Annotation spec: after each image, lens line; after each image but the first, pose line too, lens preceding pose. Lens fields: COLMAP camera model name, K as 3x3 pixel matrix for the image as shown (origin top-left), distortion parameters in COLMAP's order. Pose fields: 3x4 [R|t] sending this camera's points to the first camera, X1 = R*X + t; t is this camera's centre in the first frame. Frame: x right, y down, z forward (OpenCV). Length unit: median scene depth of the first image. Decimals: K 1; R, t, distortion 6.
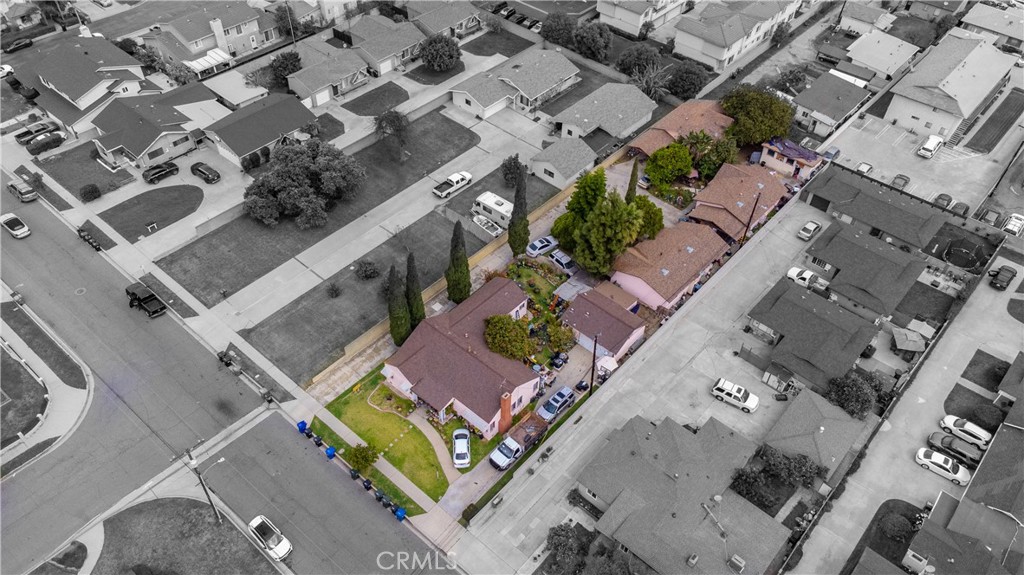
lens RADIAL K [[764.4, 0, 512.0], [0, 764.4, 287.5], [0, 0, 1]] dist [0.041276, 0.005303]
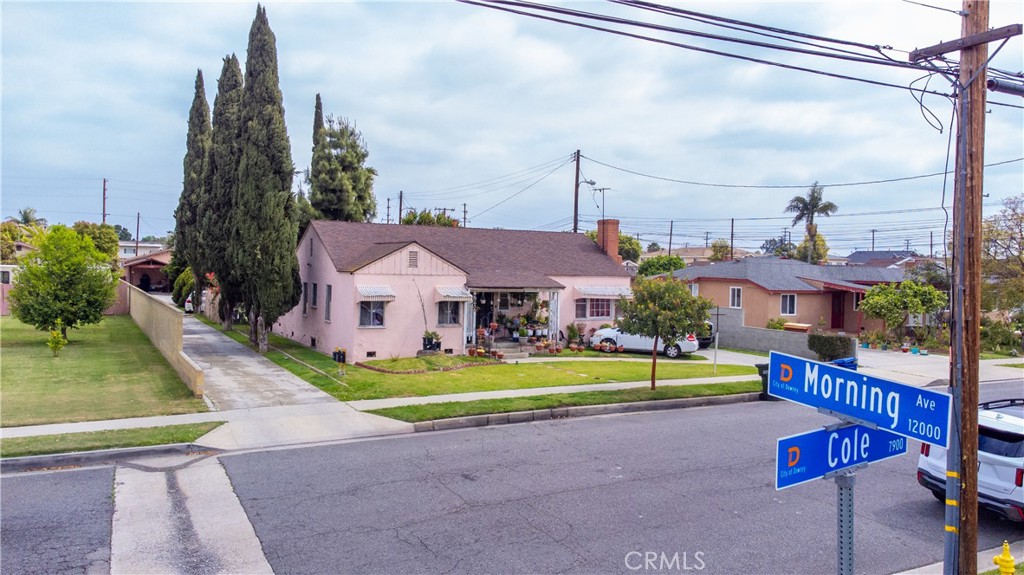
lens RADIAL K [[775.0, 0, 512.0], [0, 775.0, 287.5], [0, 0, 1]] dist [0.046912, 0.004703]
pose [[0.336069, -0.046717, 0.940678, -0.426804], [0.661227, 0.722944, -0.200327, 0.200239], [-0.670699, 0.689325, 0.273850, 0.814765]]
